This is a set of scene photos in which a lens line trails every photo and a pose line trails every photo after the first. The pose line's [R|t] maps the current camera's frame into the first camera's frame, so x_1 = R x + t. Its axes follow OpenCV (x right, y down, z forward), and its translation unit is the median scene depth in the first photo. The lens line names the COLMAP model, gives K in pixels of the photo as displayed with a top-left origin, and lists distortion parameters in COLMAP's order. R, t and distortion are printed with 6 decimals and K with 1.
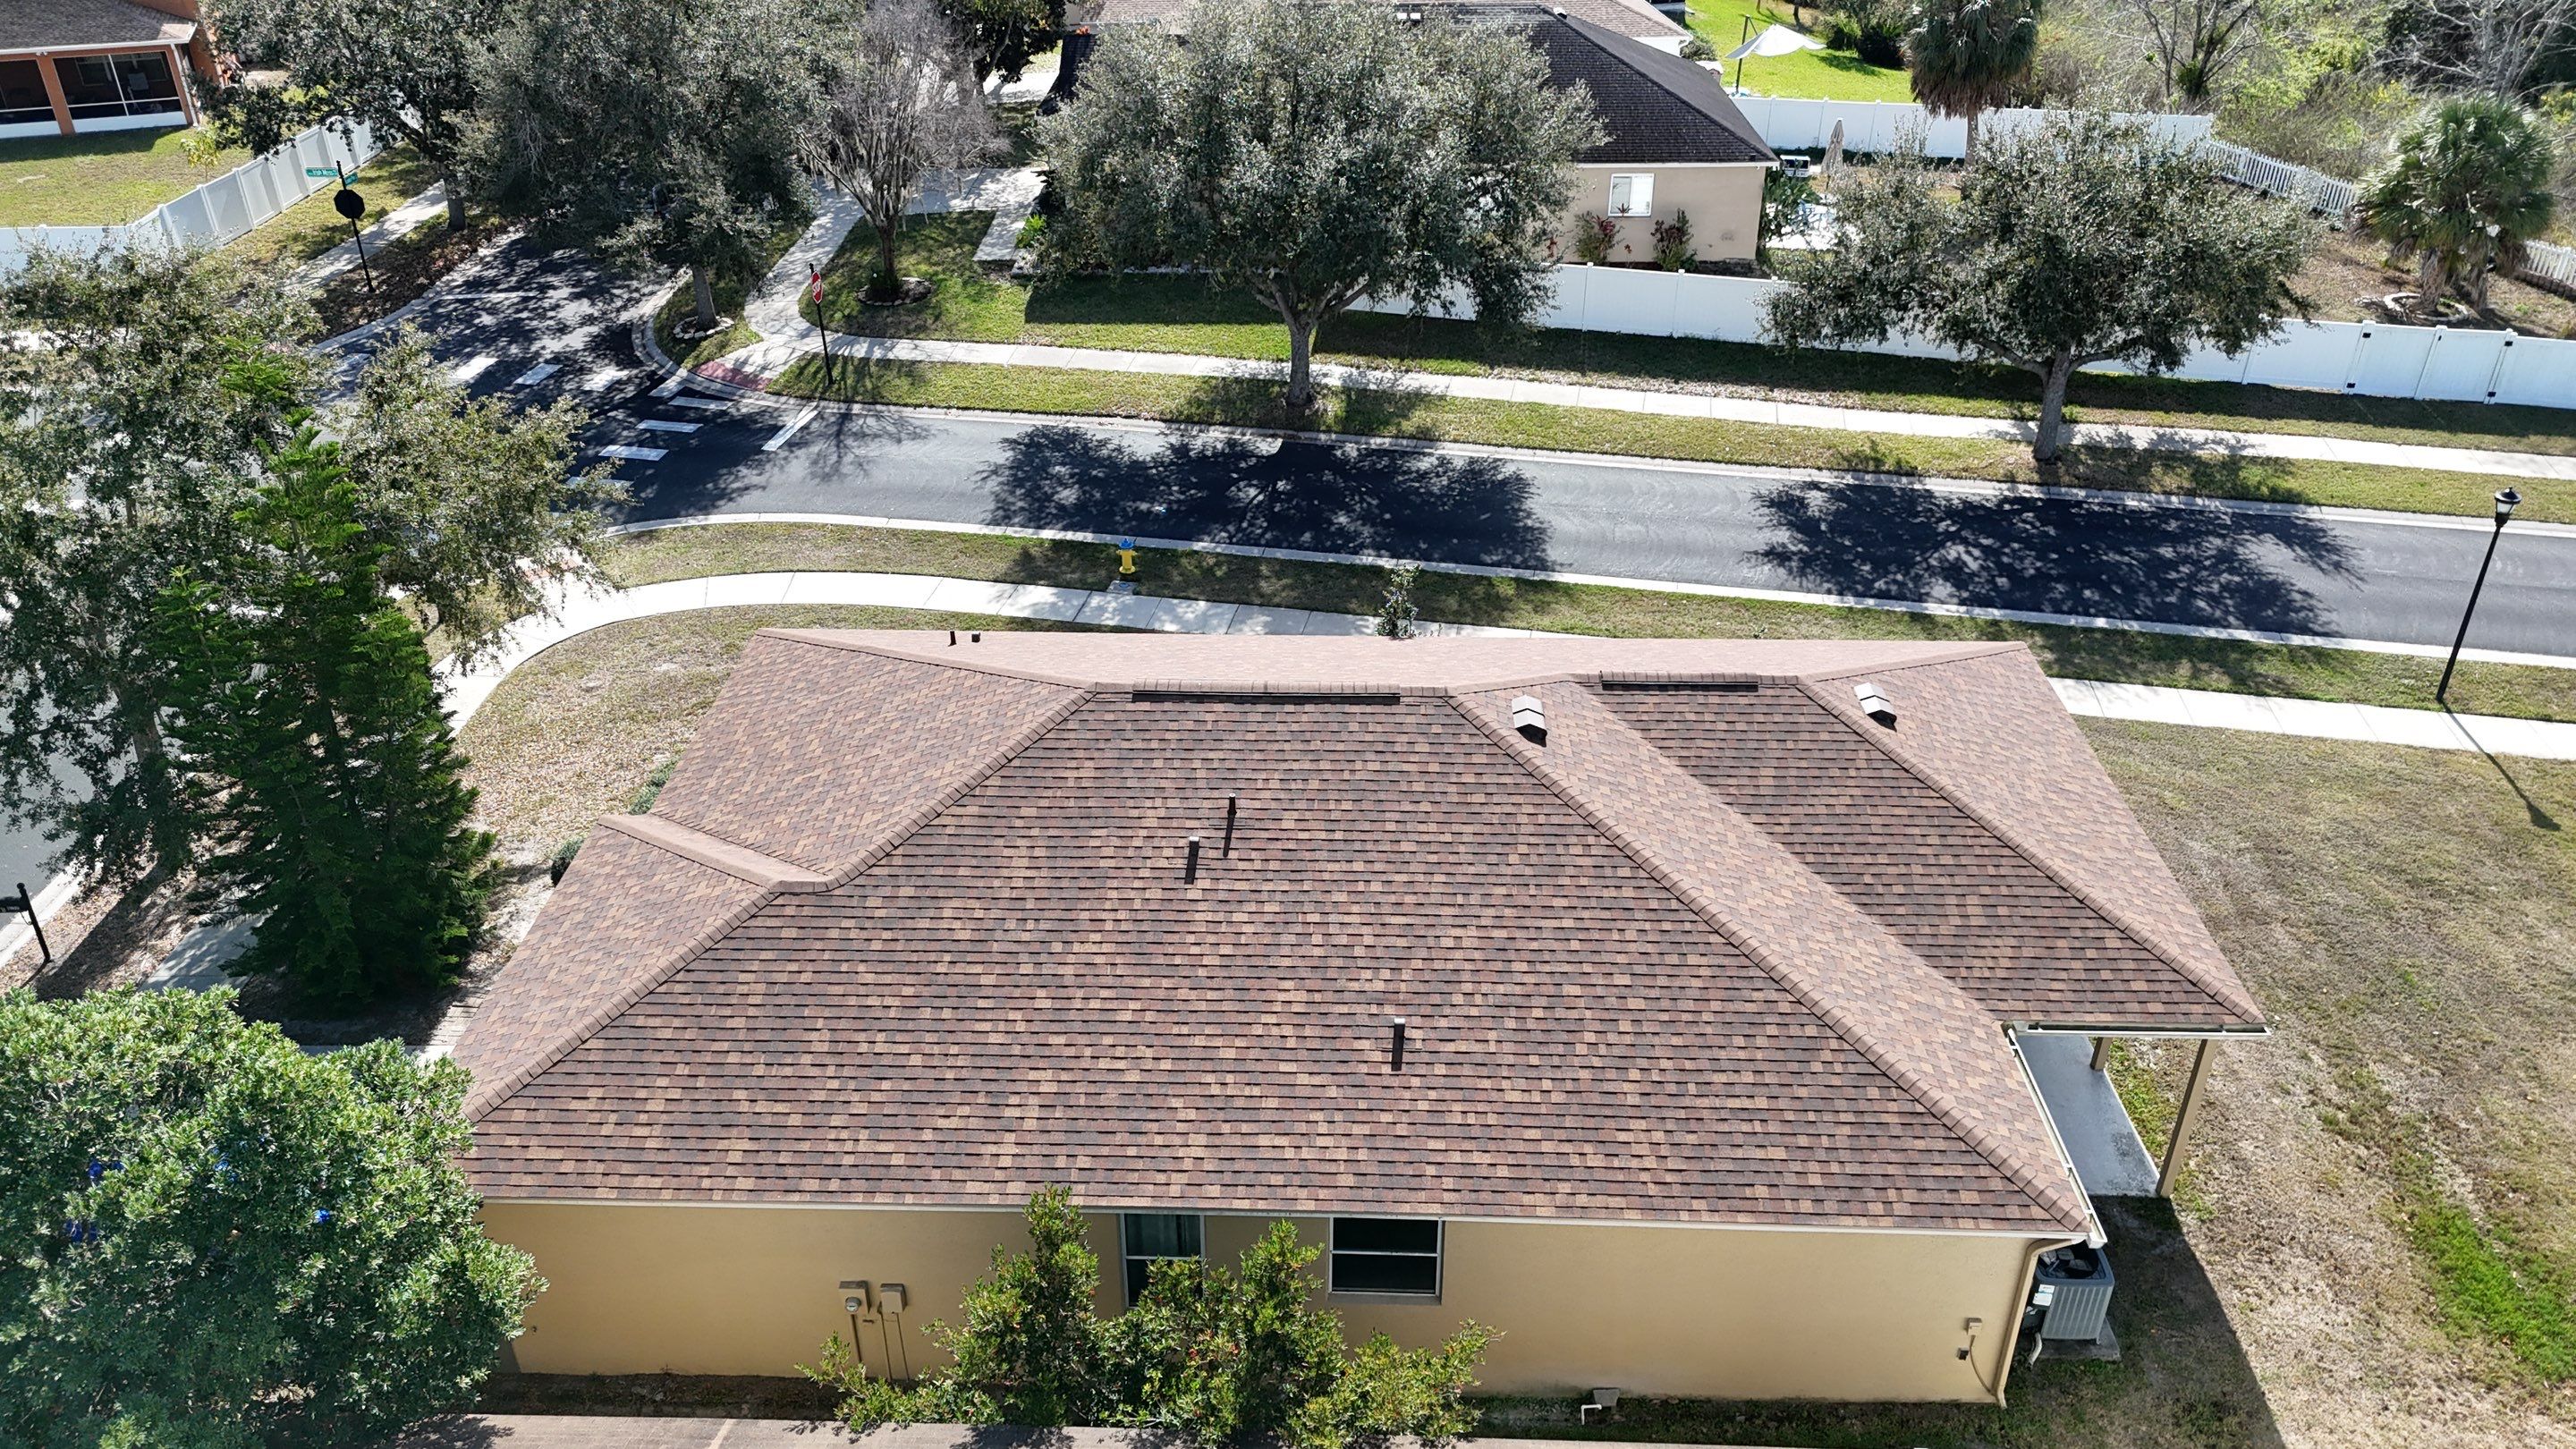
lens RADIAL K [[1895.5, 0, 1282.8], [0, 1895.5, 729.6], [0, 0, 1]] dist [0.073007, -0.071521]
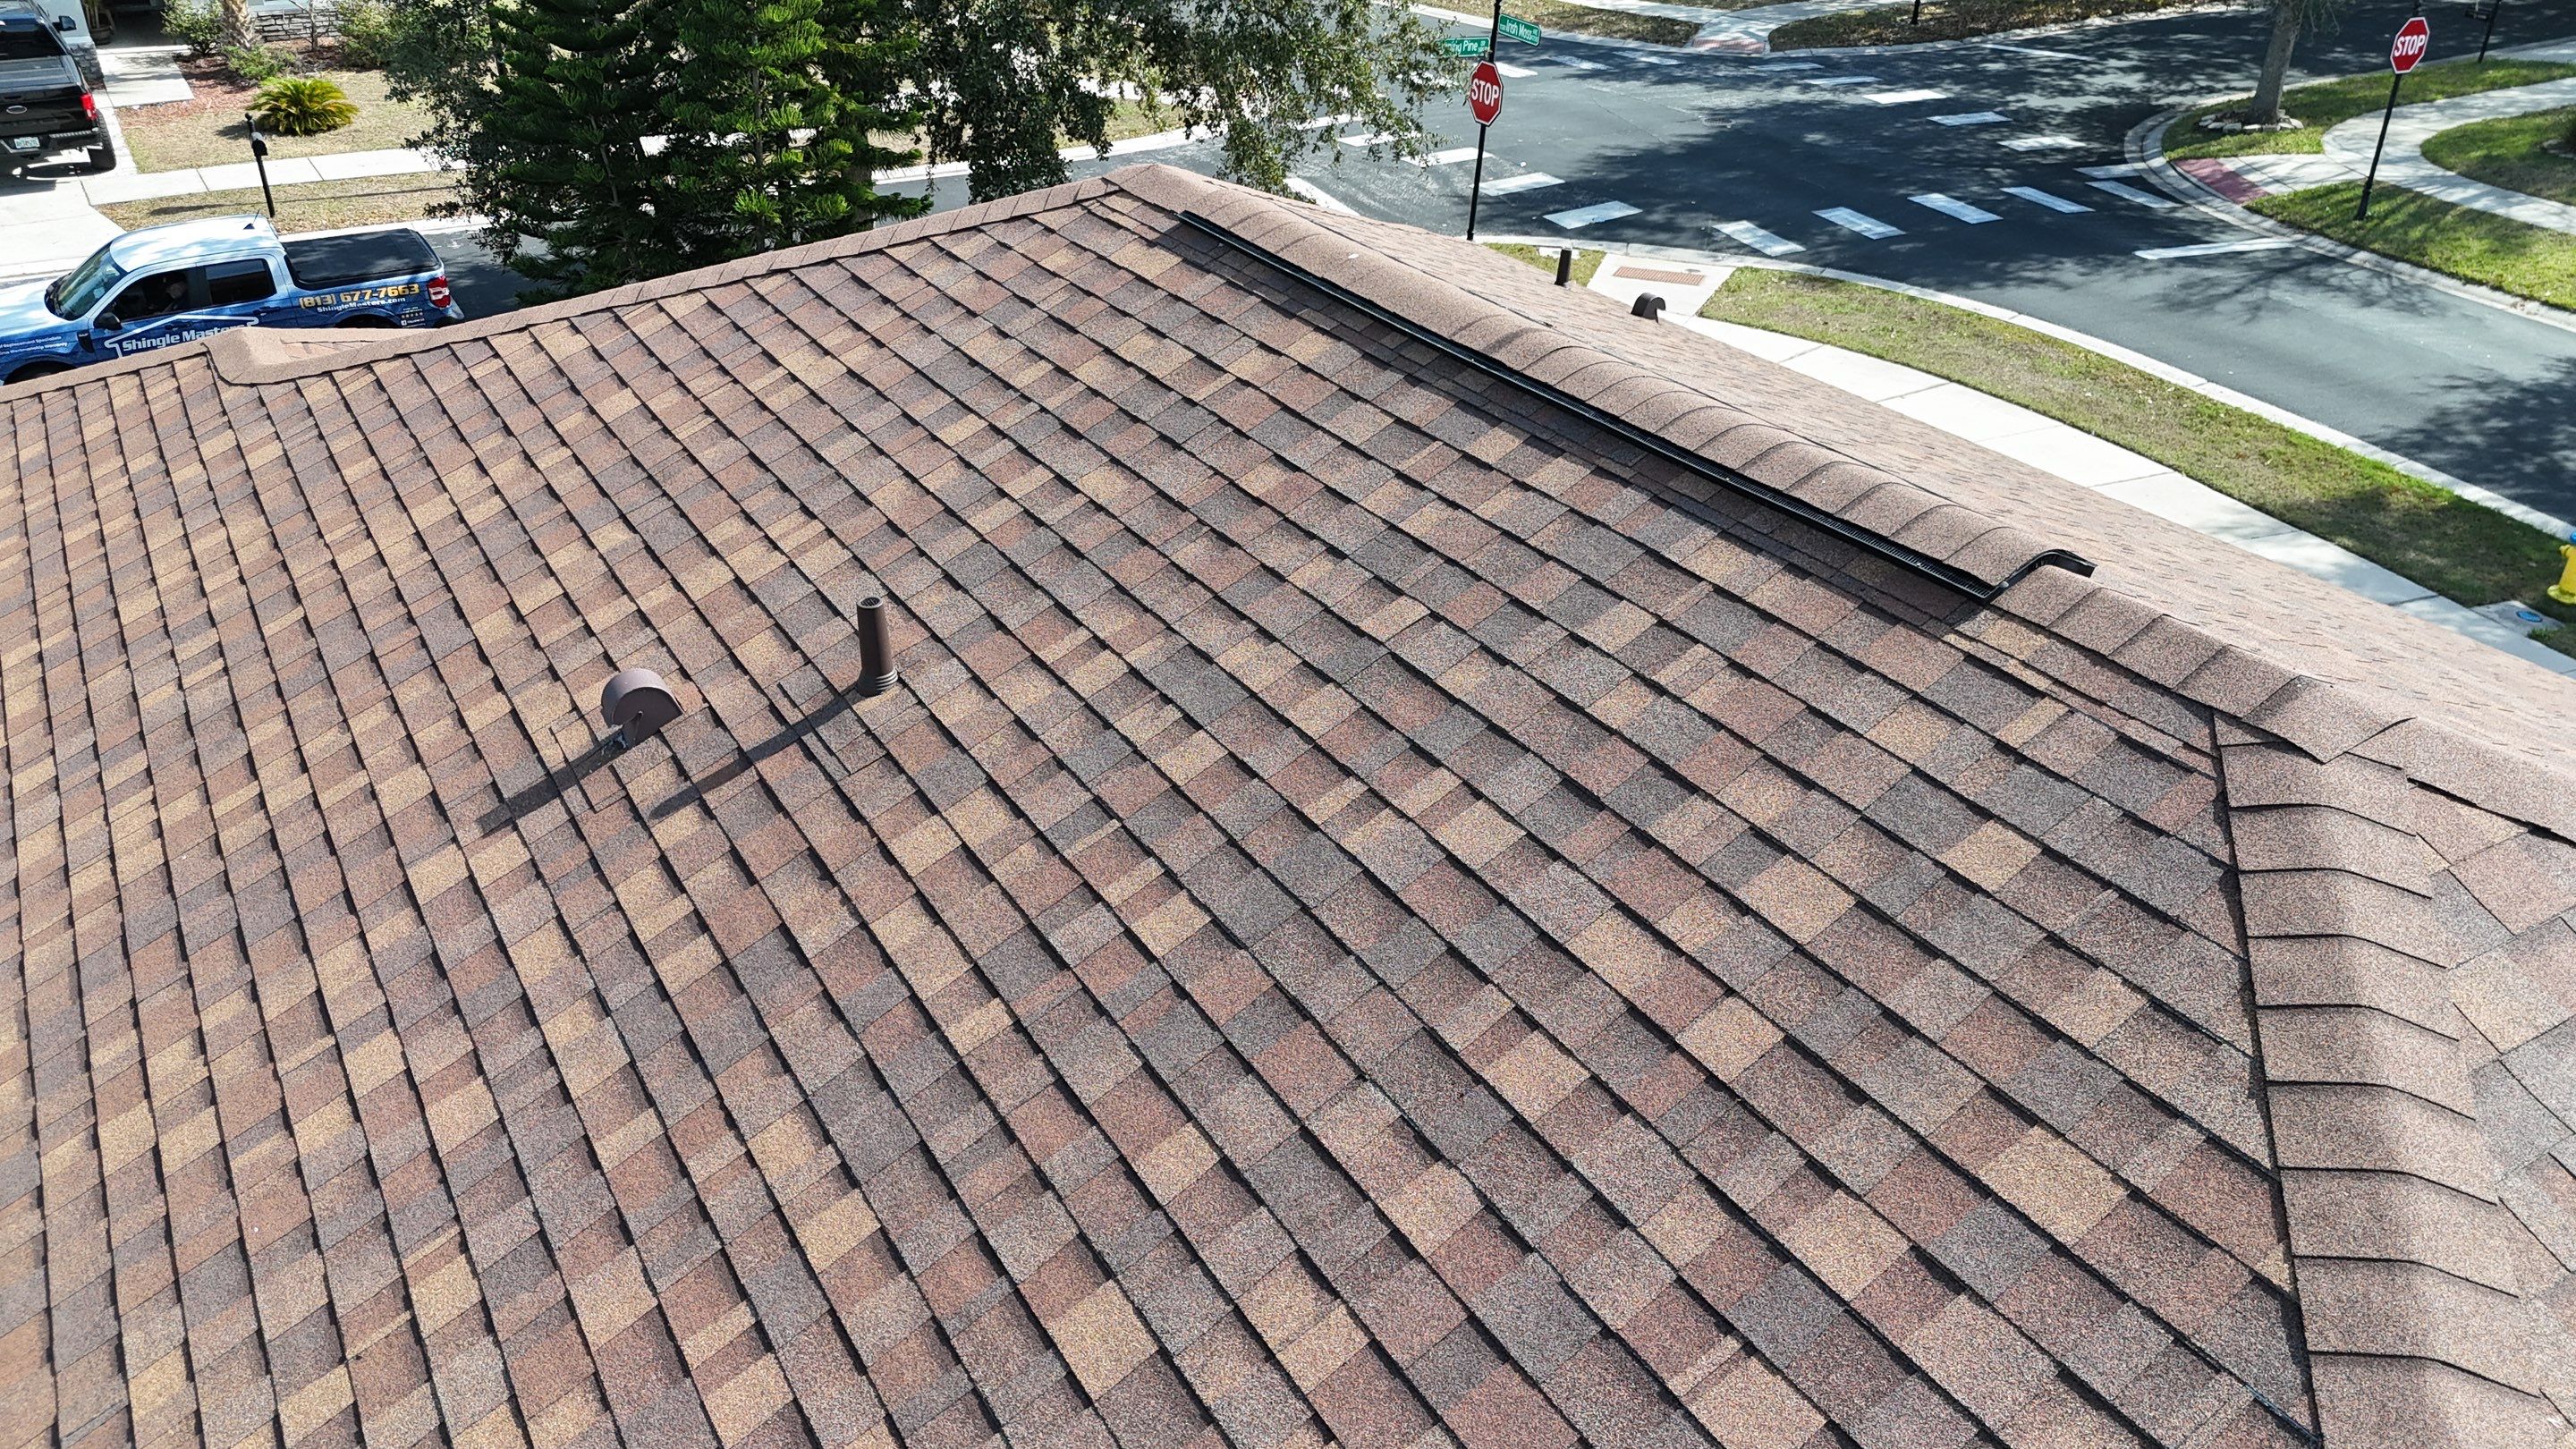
lens RADIAL K [[1895.5, 0, 1282.4], [0, 1895.5, 715.9], [0, 0, 1]] dist [0.073007, -0.071521]
pose [[0.553401, 0.421776, -0.718229, 0.098713], [-0.441984, 0.879591, 0.175983, -0.007588], [0.705973, 0.220057, 0.673185, 0.559015]]
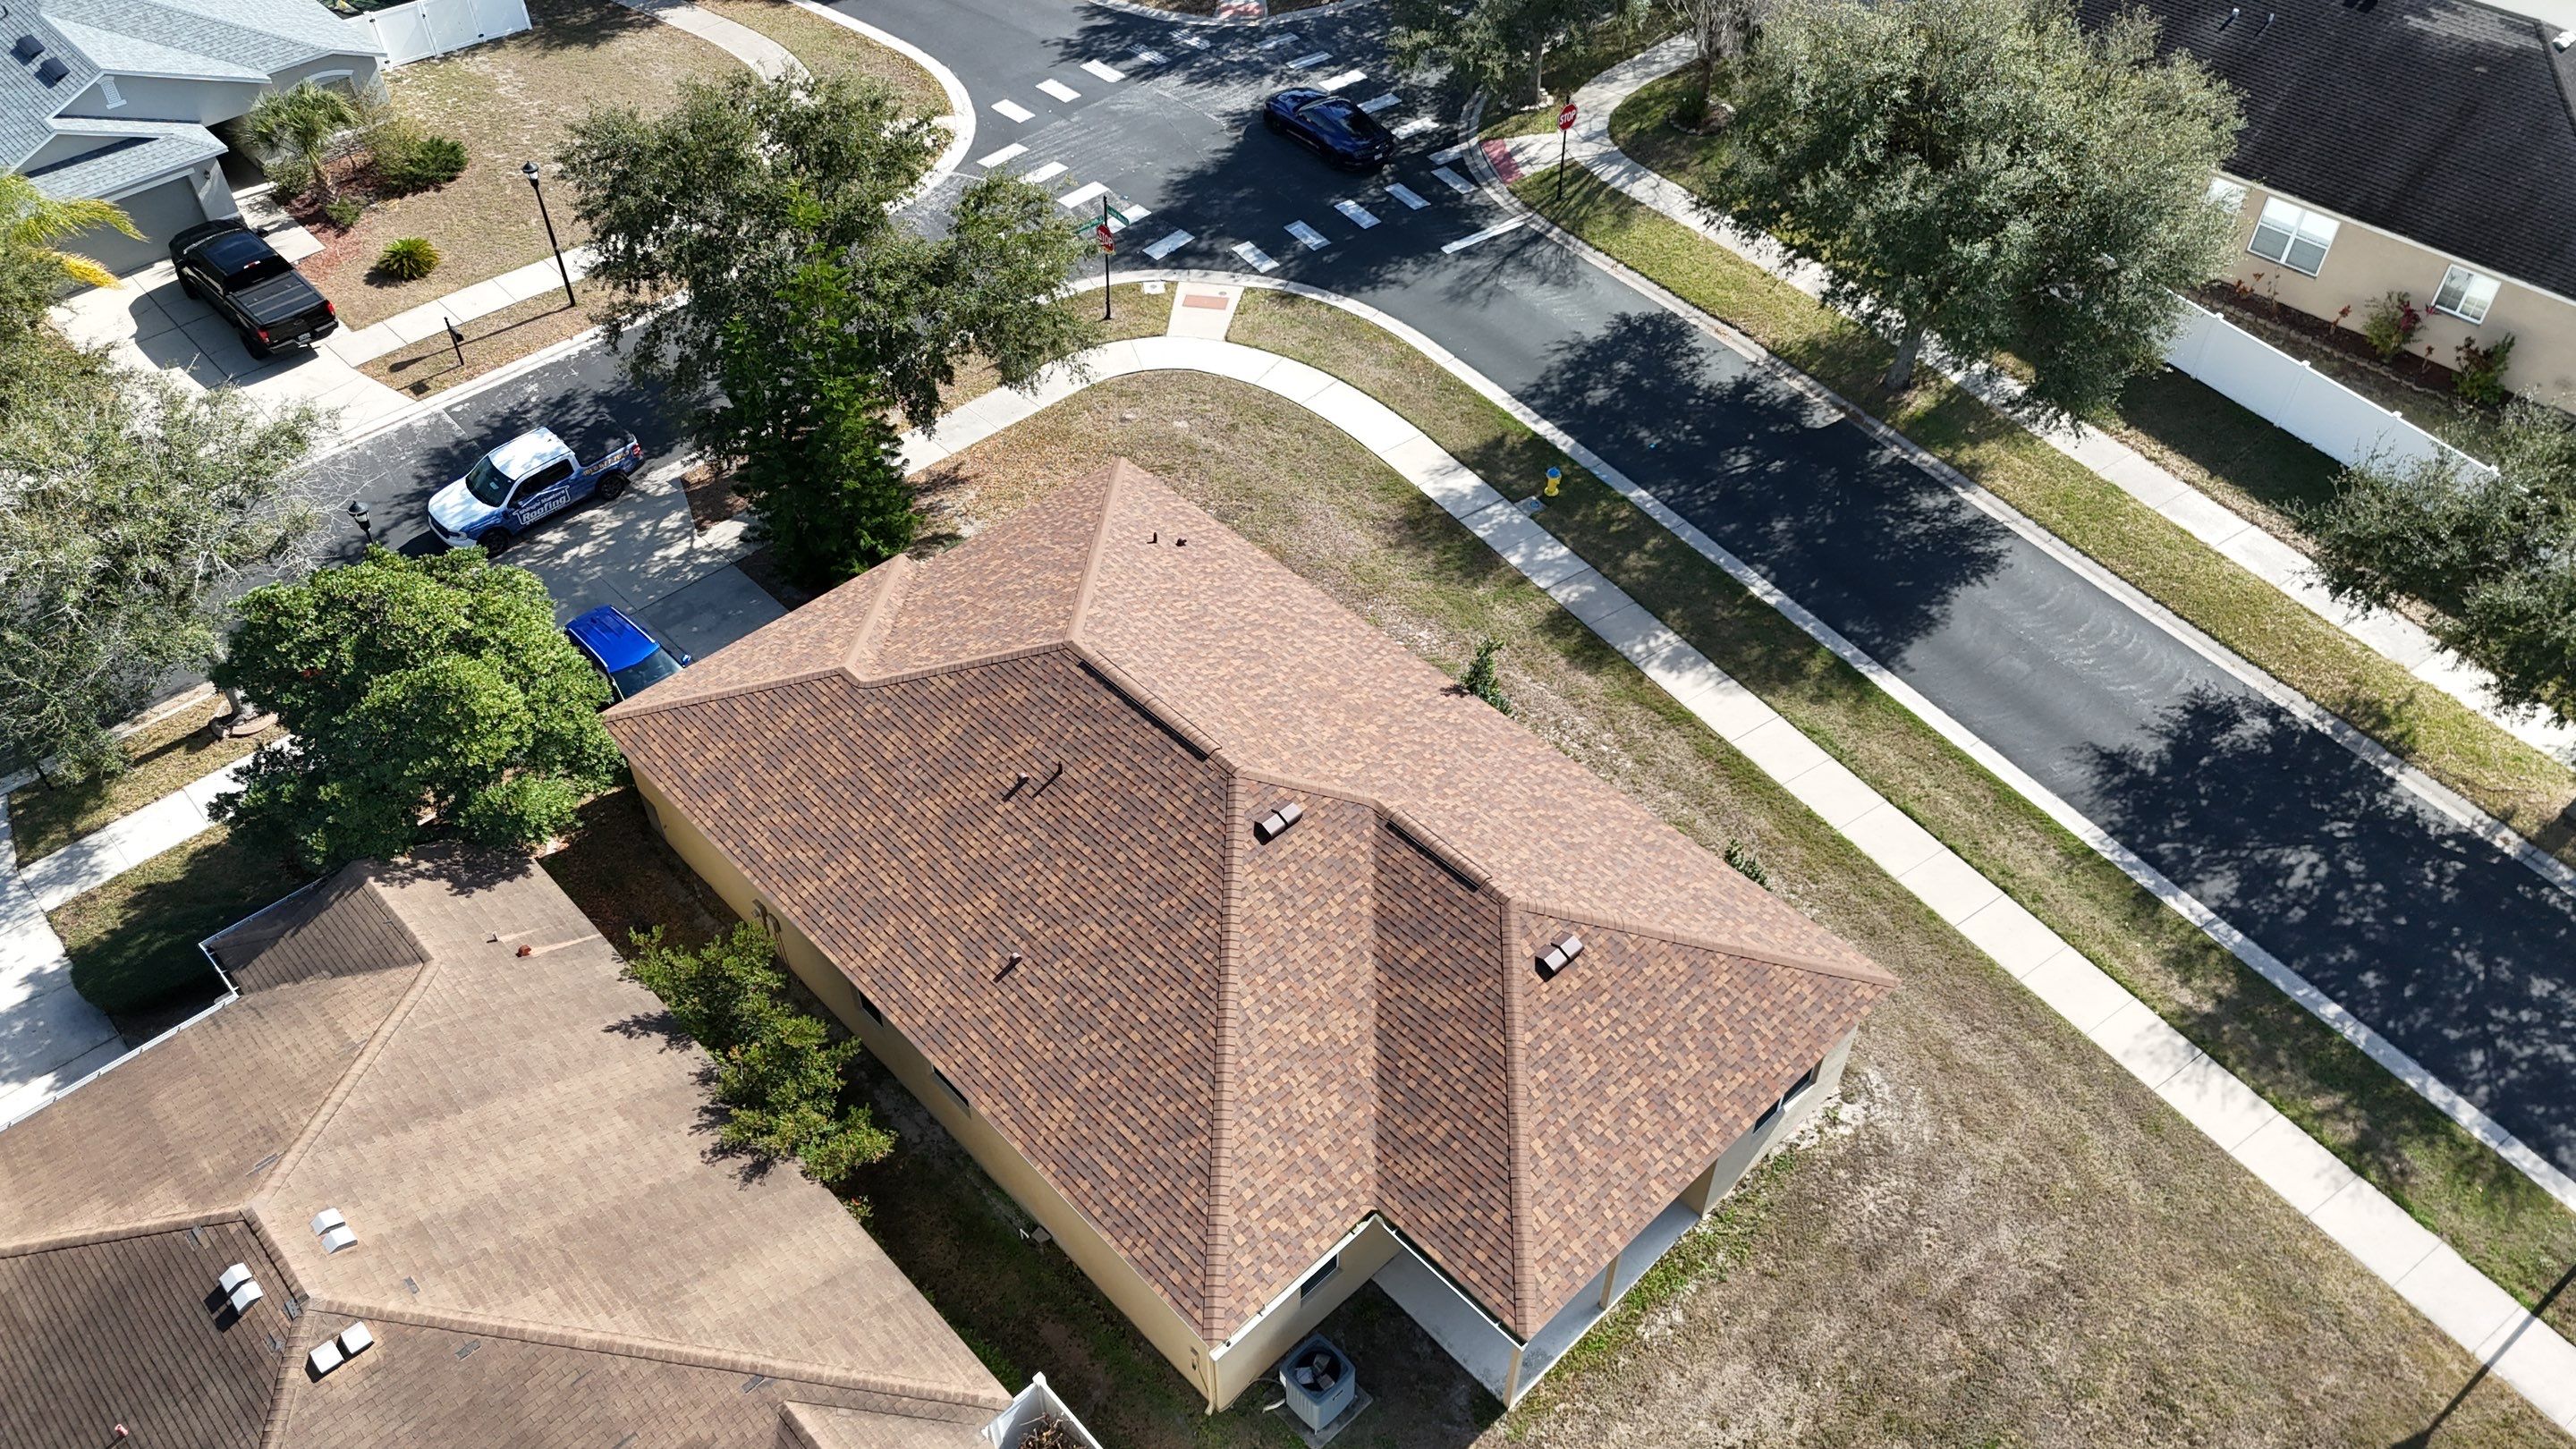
lens RADIAL K [[1895.5, 0, 1275.9], [0, 1895.5, 725.6], [0, 0, 1]] dist [0.073007, -0.071521]
pose [[0.713749, 0.495355, -0.495162, 0.498997], [-0.354423, 0.865213, 0.354670, -0.352908], [0.604108, -0.077649, 0.793110, -0.030678]]
